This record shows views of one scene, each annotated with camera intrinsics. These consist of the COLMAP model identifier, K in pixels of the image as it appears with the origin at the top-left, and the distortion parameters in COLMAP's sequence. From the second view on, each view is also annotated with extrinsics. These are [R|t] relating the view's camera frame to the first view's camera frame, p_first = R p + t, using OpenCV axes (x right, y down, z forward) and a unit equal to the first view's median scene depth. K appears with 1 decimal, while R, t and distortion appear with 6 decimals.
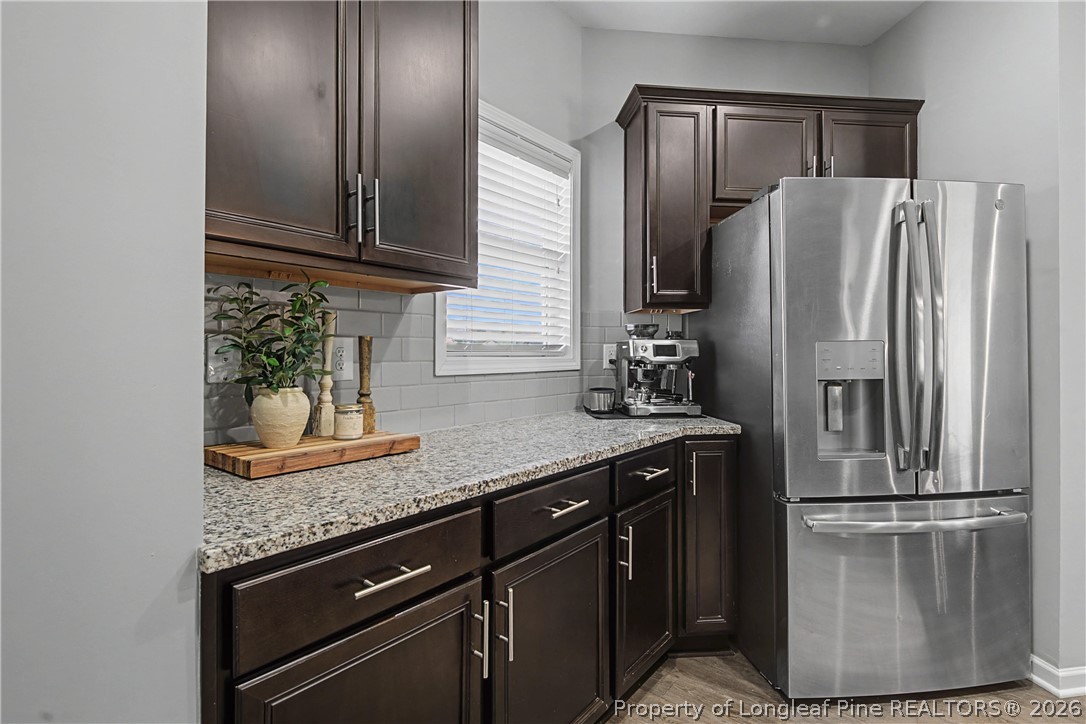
lens RADIAL K [[528.3, 0, 542.3], [0, 528.3, 345.4], [0, 0, 1]] dist [-0.000359, -0.000625]
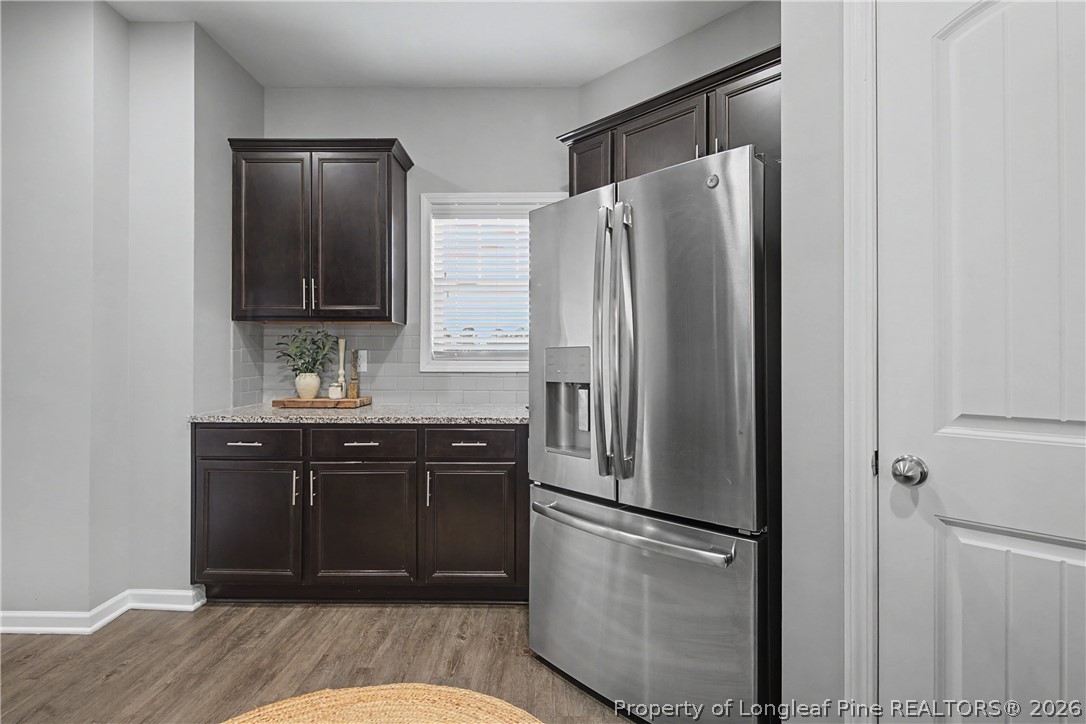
lens RADIAL K [[526.2, 0, 543.4], [0, 526.2, 353.8], [0, 0, 1]] dist [0.003256, -0.005867]
pose [[0.613997, -0.004858, -0.789293, 1.419463], [0.010519, 0.999943, 0.002028, 0.001289], [0.789238, -0.009548, 0.614013, 0.293426]]
